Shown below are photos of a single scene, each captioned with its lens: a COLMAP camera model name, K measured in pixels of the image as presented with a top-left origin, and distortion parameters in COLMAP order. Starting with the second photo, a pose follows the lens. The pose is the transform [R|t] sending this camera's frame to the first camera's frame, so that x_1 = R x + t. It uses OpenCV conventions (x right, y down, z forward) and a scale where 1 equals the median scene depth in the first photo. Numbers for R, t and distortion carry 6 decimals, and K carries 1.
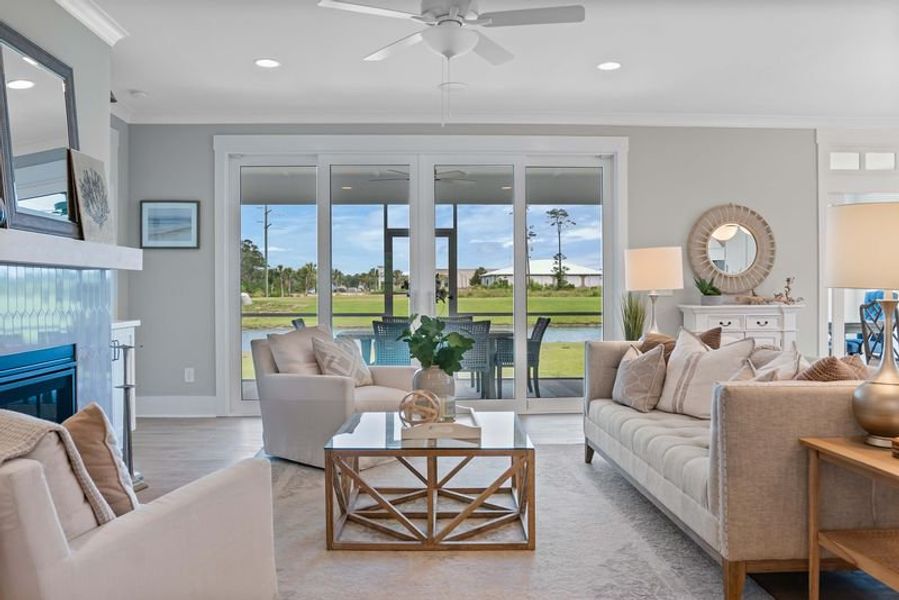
lens RADIAL K [[719.9, 0, 449.5], [0, 719.9, 300.0], [0, 0, 1]] dist [-0.035158, 0.000975]
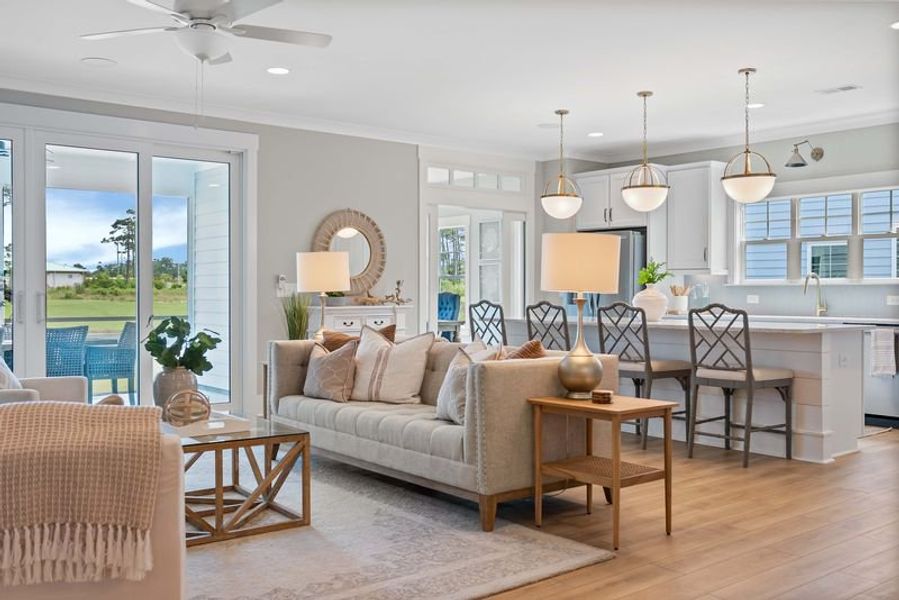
lens RADIAL K [[847.3, 0, 449.5], [0, 847.3, 300.0], [0, 0, 1]] dist [-0.009976, -0.006518]
pose [[0.807500, -0.002187, 0.589863, -0.429420], [0.004363, 0.999988, -0.002265, 0.003683], [-0.589851, 0.004403, 0.807500, -0.169050]]
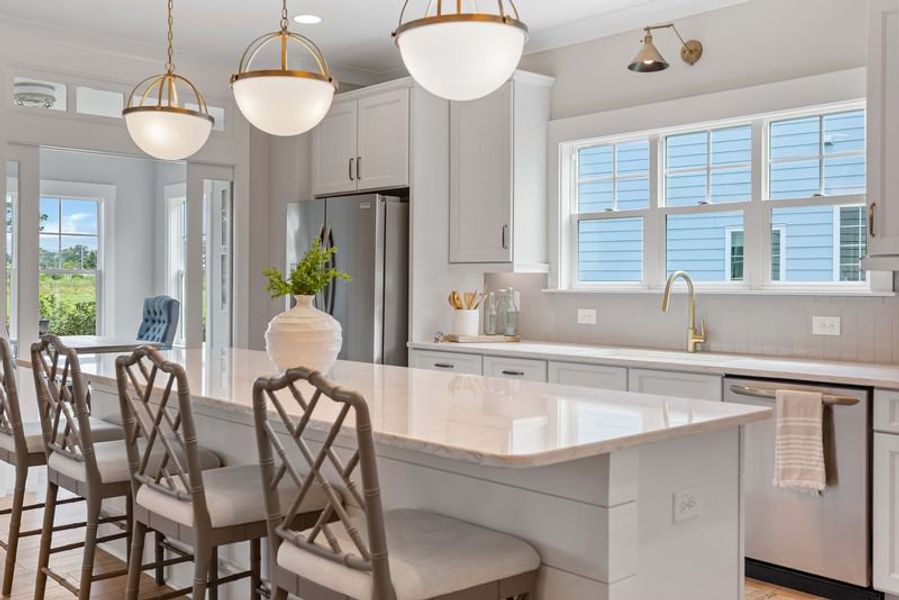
lens RADIAL K [[897.4, 0, 449.5], [0, 897.4, 300.0], [0, 0, 1]] dist [-0.012785, -0.001592]
pose [[0.763199, -0.005703, 0.646138, 0.599883], [0.001861, 0.999976, 0.006629, -0.037387], [-0.646160, -0.003857, 0.763192, 0.313745]]
